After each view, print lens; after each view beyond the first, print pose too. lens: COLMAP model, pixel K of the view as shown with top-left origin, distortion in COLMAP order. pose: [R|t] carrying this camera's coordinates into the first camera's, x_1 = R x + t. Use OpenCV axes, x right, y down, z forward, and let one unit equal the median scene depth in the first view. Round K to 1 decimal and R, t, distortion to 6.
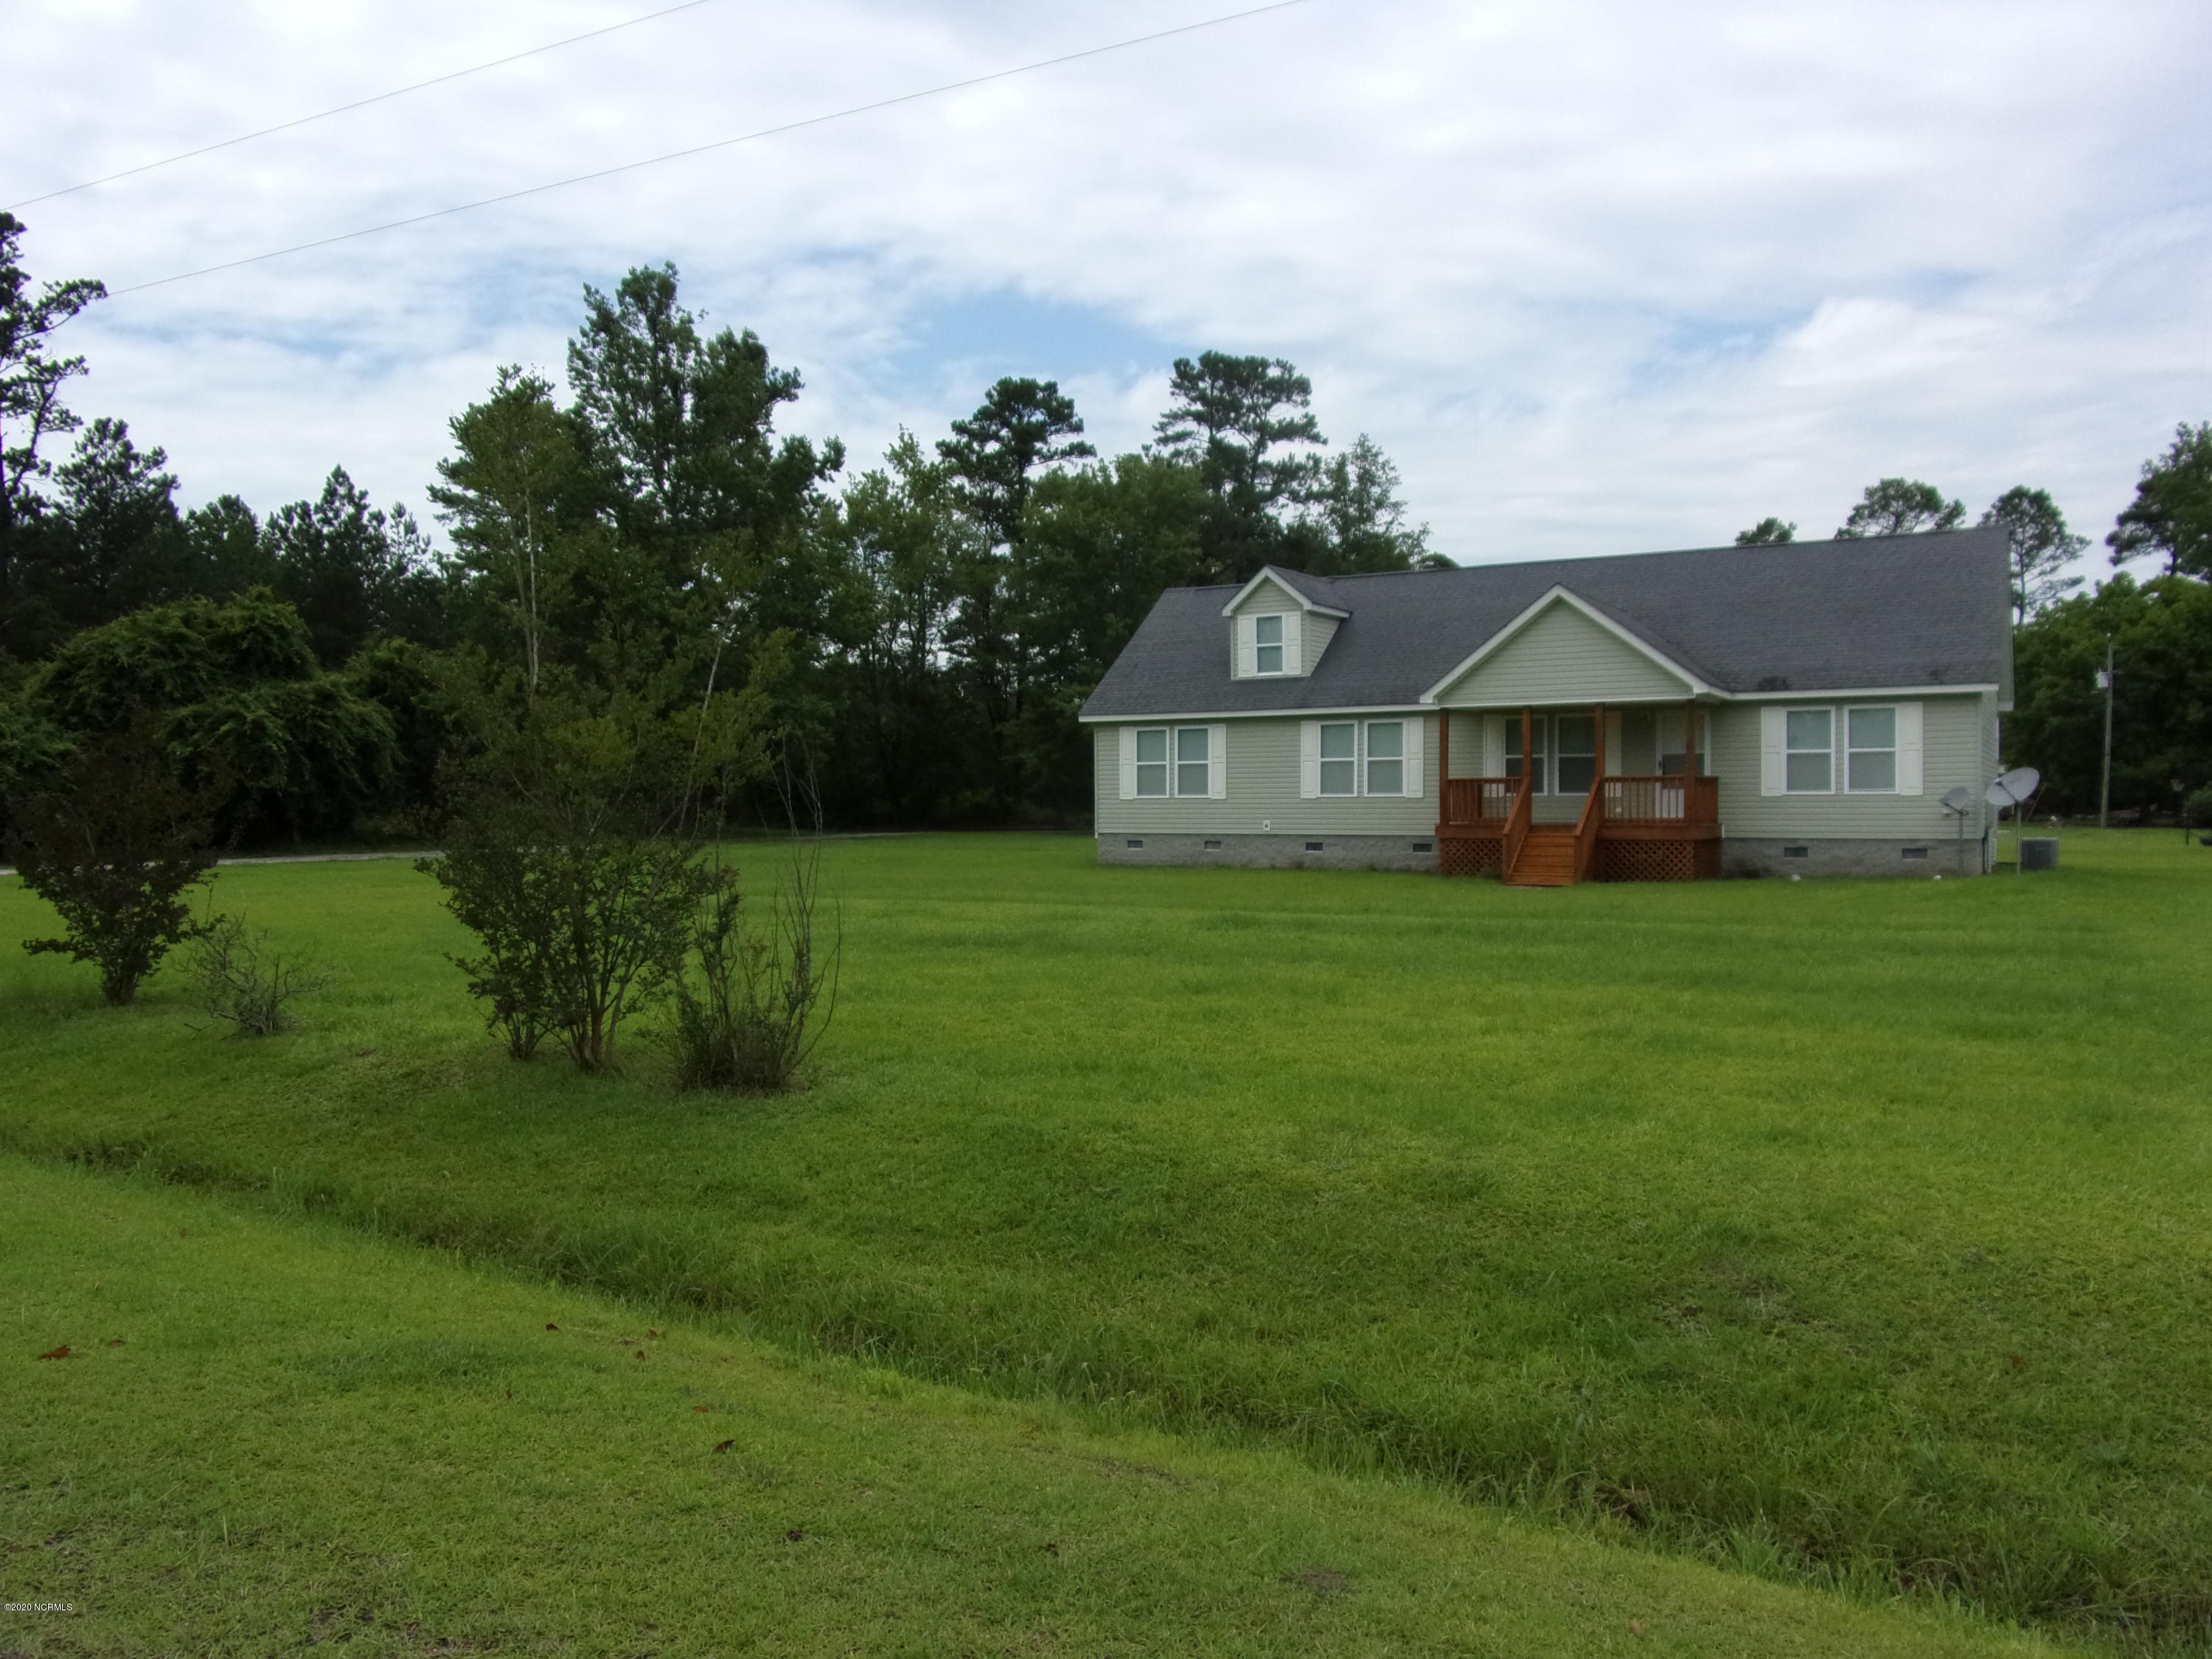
lens RADIAL K [[1659.6, 0, 1106.0], [0, 1659.6, 829.5], [0, 0, 1]] dist [-0.016542, -0.012692]
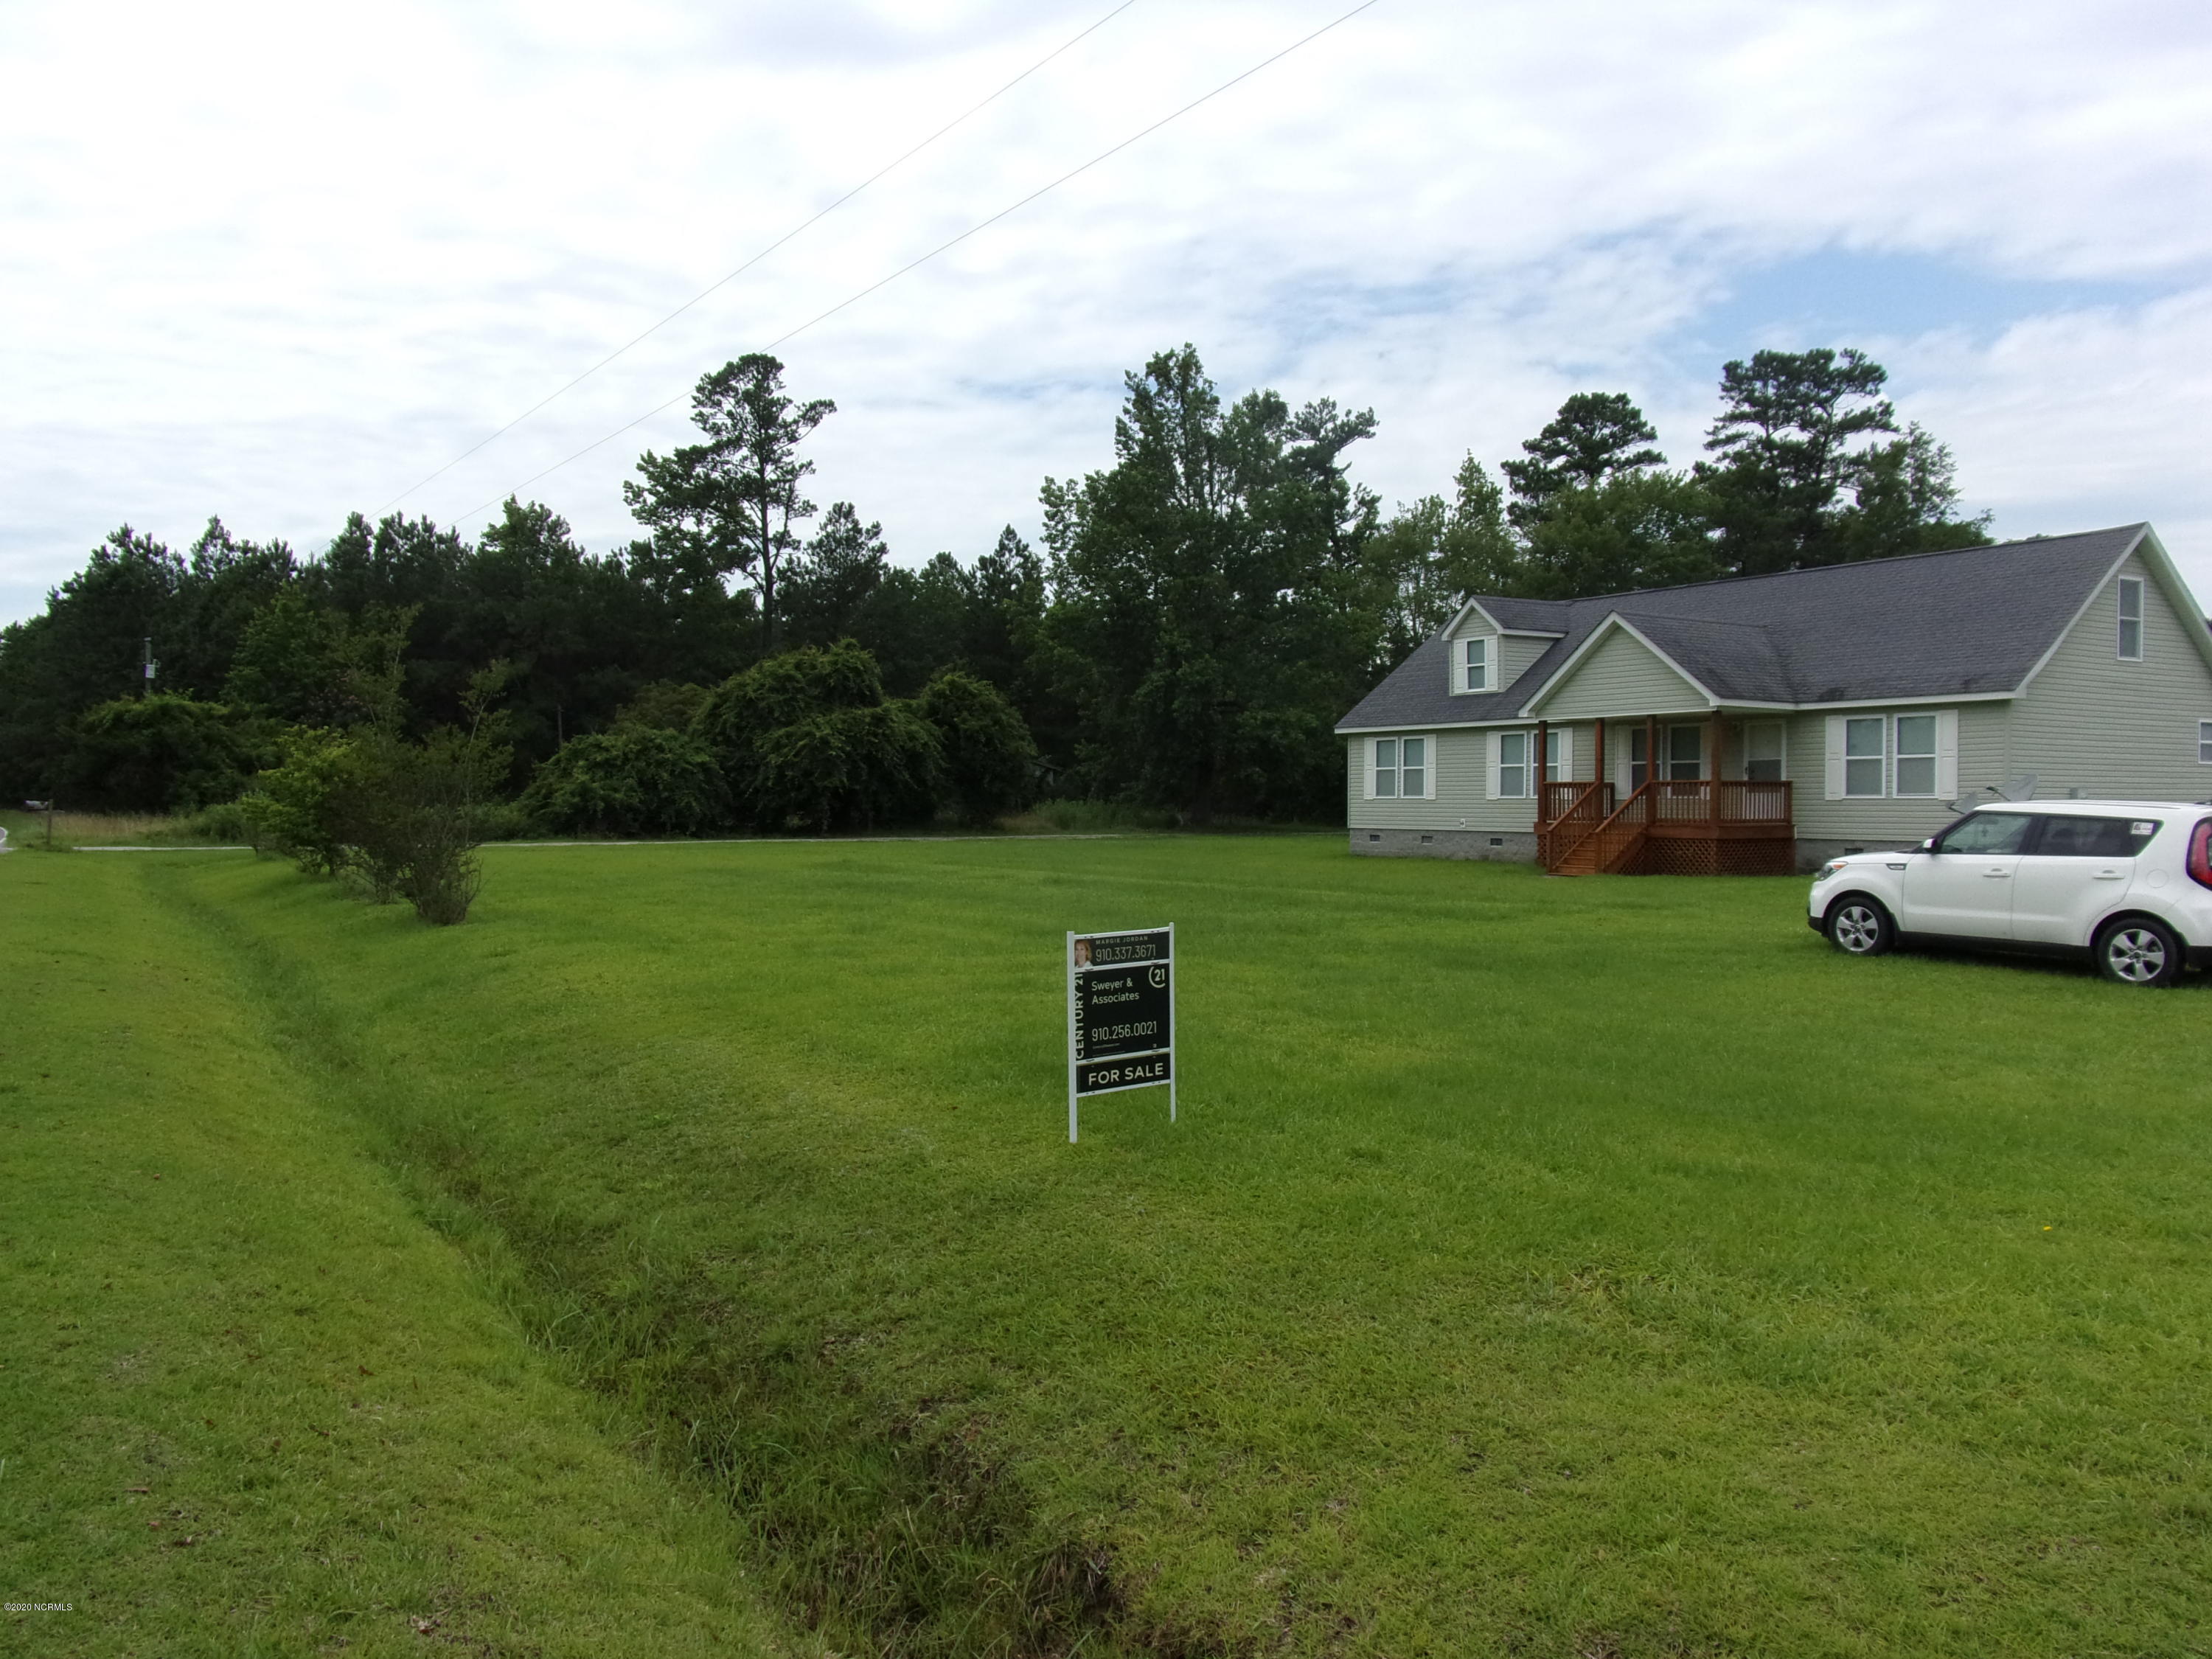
lens RADIAL K [[1659.6, 0, 1106.0], [0, 1659.6, 829.5], [0, 0, 1]] dist [-0.016542, -0.012692]
pose [[0.883944, 0.015287, -0.467342, 0.244819], [-0.015446, 0.999875, 0.003492, 0.001100], [0.467337, 0.004132, 0.884070, -0.076900]]
